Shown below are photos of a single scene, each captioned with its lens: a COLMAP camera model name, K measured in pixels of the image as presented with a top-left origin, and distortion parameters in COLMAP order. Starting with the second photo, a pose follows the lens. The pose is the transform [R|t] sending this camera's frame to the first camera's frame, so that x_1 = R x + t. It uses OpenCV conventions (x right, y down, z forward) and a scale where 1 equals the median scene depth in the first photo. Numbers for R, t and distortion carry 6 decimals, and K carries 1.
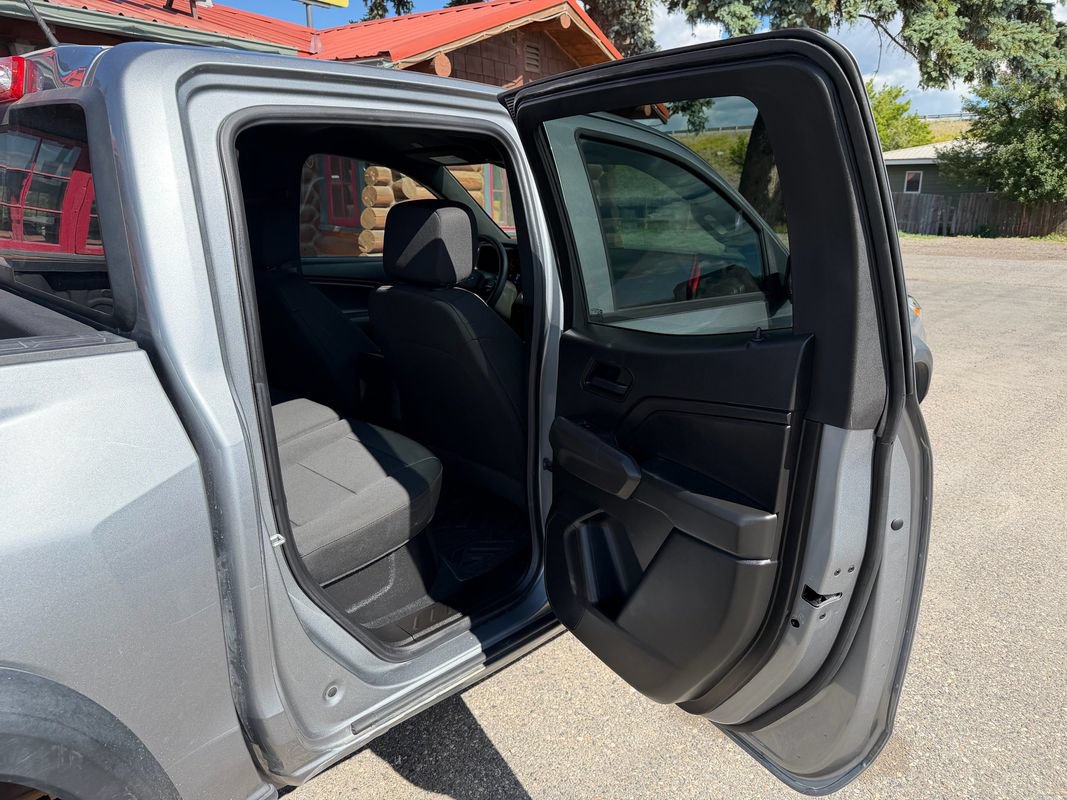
lens RADIAL K [[748.0, 0, 536.3], [0, 748.0, 410.0], [0, 0, 1]] dist [0.036278, -0.045927]
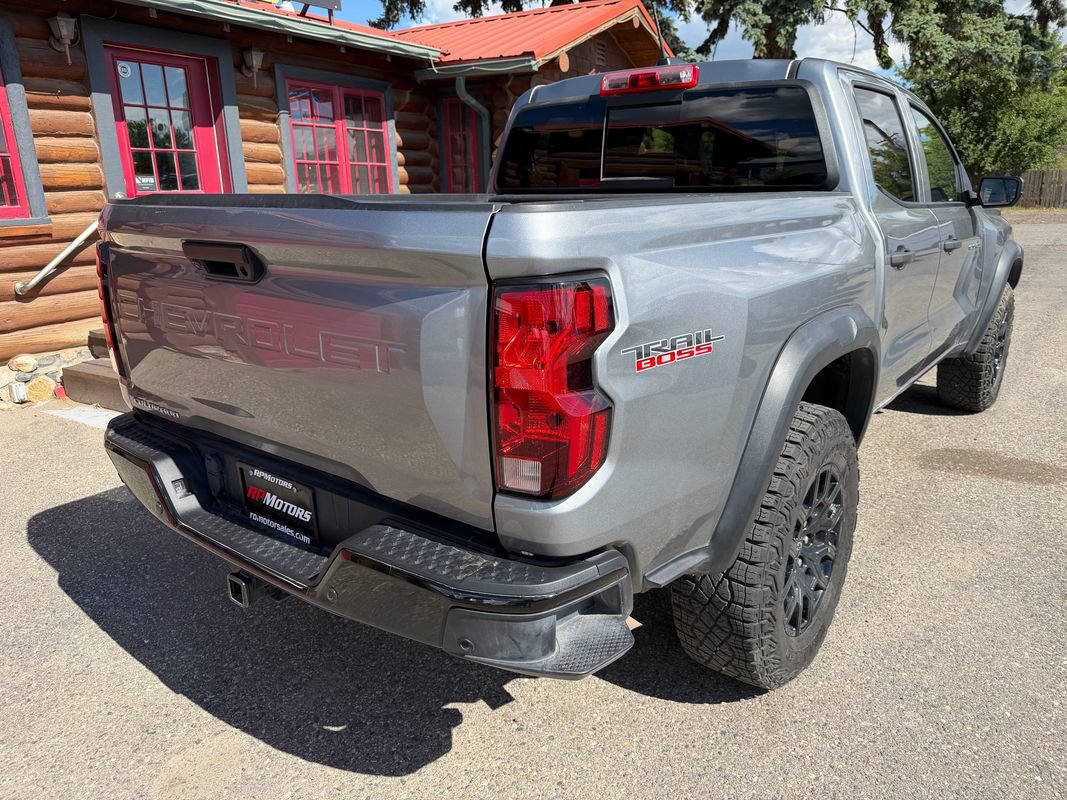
lens RADIAL K [[767.4, 0, 533.5], [0, 767.4, 400.0], [0, 0, 1]] dist [0.002570, -0.009288]
pose [[0.994635, -0.055749, 0.087137, -0.206803], [0.056348, 0.998401, -0.004426, 0.058045], [-0.086750, 0.009312, 0.996187, -0.145727]]
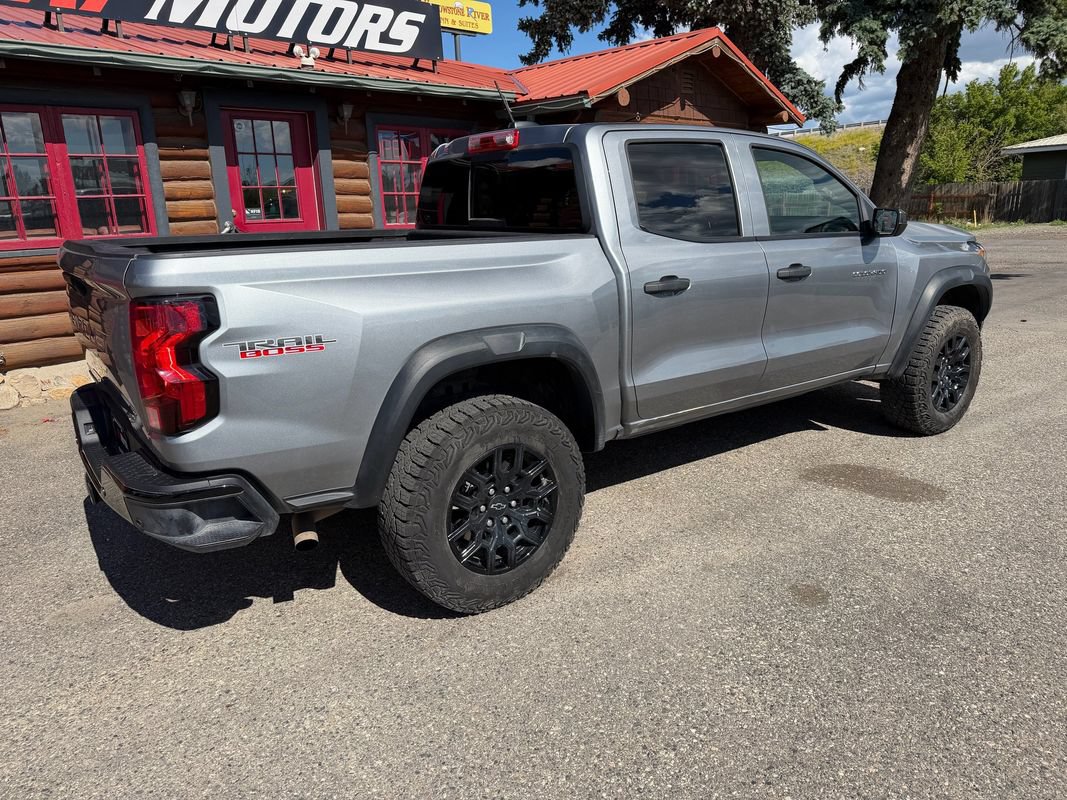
lens RADIAL K [[758.2, 0, 533.5], [0, 758.2, 400.0], [0, 0, 1]] dist [0.003897, -0.005653]
pose [[0.985099, 0.000794, -0.171987, -0.033856], [-0.005222, 0.999666, -0.025296, 0.071831], [0.171910, 0.025817, 0.984774, -0.215033]]
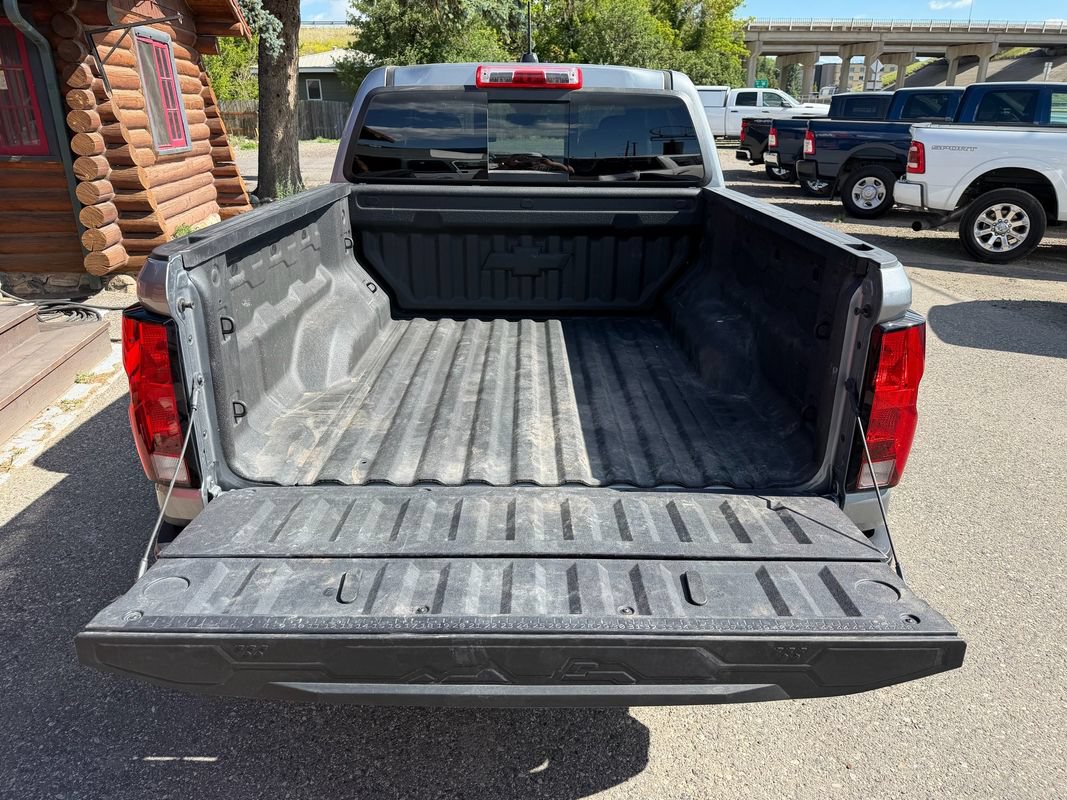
lens RADIAL K [[767.4, 0, 533.5], [0, 767.4, 400.0], [0, 0, 1]] dist [0.002570, -0.009288]
pose [[0.721022, -0.257606, 0.643247, -0.375068], [0.195232, 0.966240, 0.168120, 0.005377], [-0.664840, 0.004364, 0.746973, -0.080981]]
